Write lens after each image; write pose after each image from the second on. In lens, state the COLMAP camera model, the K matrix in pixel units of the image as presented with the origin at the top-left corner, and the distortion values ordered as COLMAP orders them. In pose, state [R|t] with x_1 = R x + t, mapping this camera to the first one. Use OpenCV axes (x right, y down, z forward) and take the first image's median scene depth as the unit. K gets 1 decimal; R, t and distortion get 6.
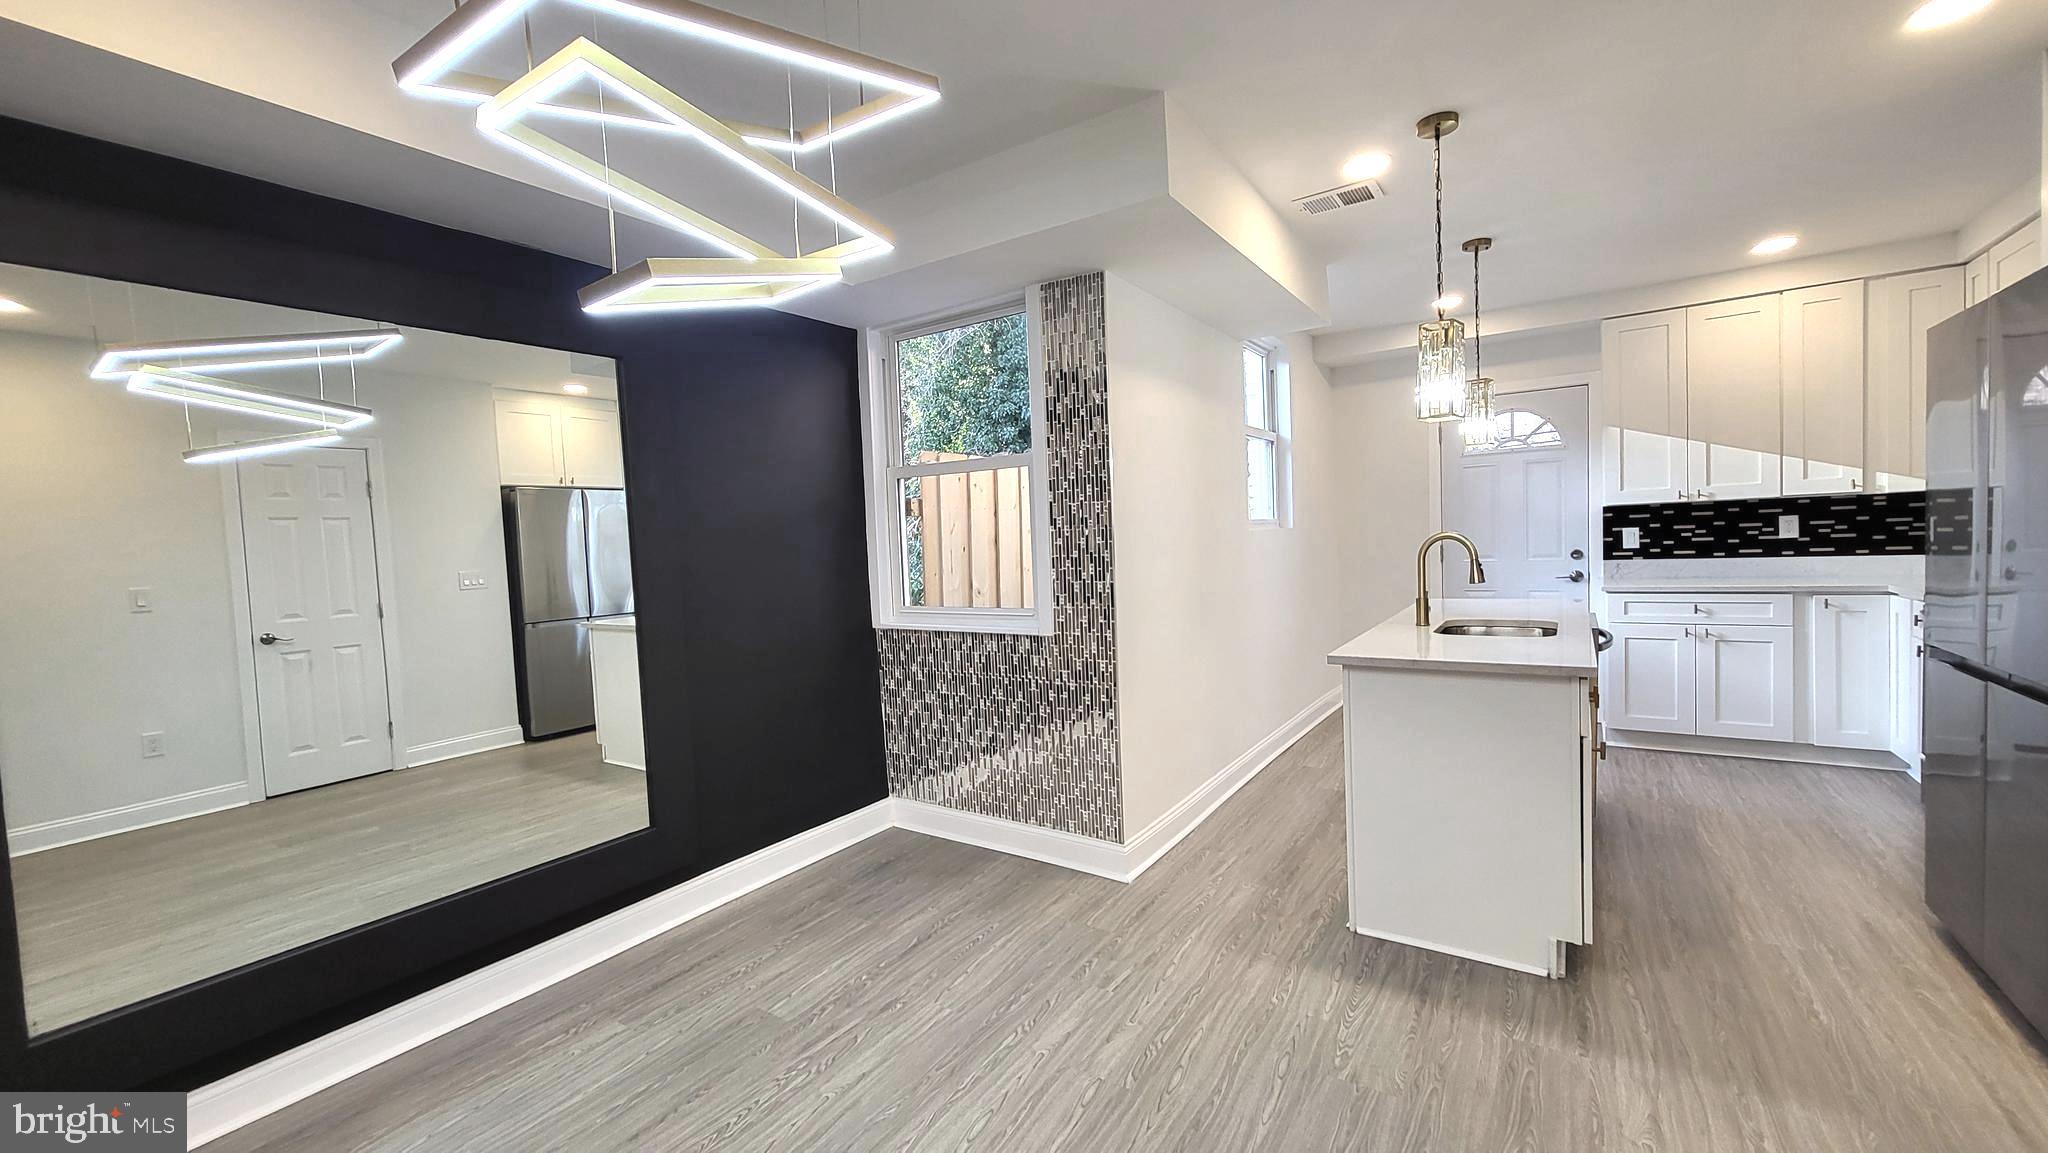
lens RADIAL K [[805.1, 0, 1028.0], [0, 805.1, 576.8], [0, 0, 1]] dist [0.001231, -0.000150]
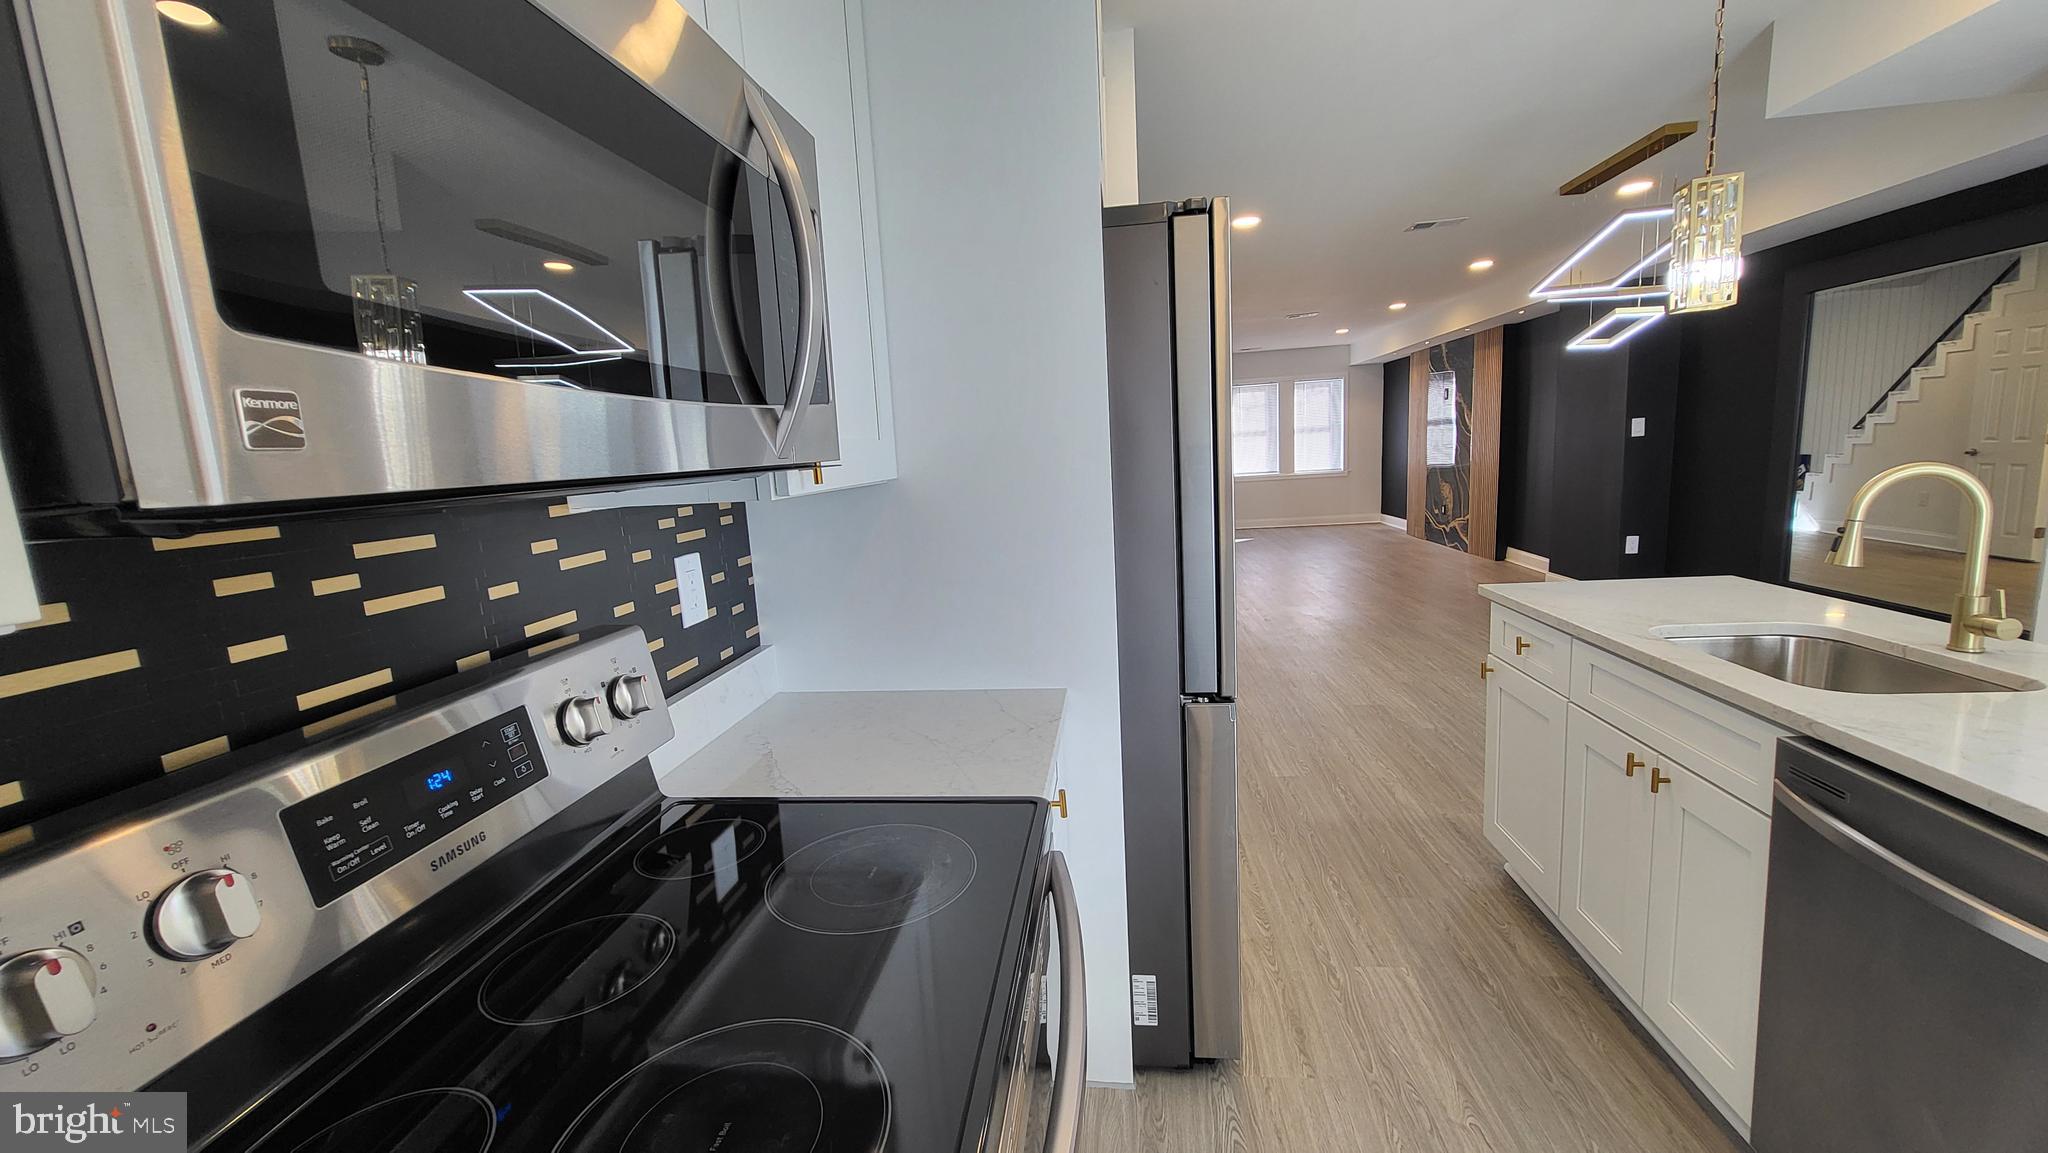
lens RADIAL K [[805.1, 0, 1028.0], [0, 805.1, 576.8], [0, 0, 1]] dist [0.001231, -0.000150]
pose [[-0.884109, 0.158471, -0.439589, 0.955685], [0.067412, 0.974152, 0.215601, -0.099403], [0.462393, 0.160981, -0.871939, 0.916823]]
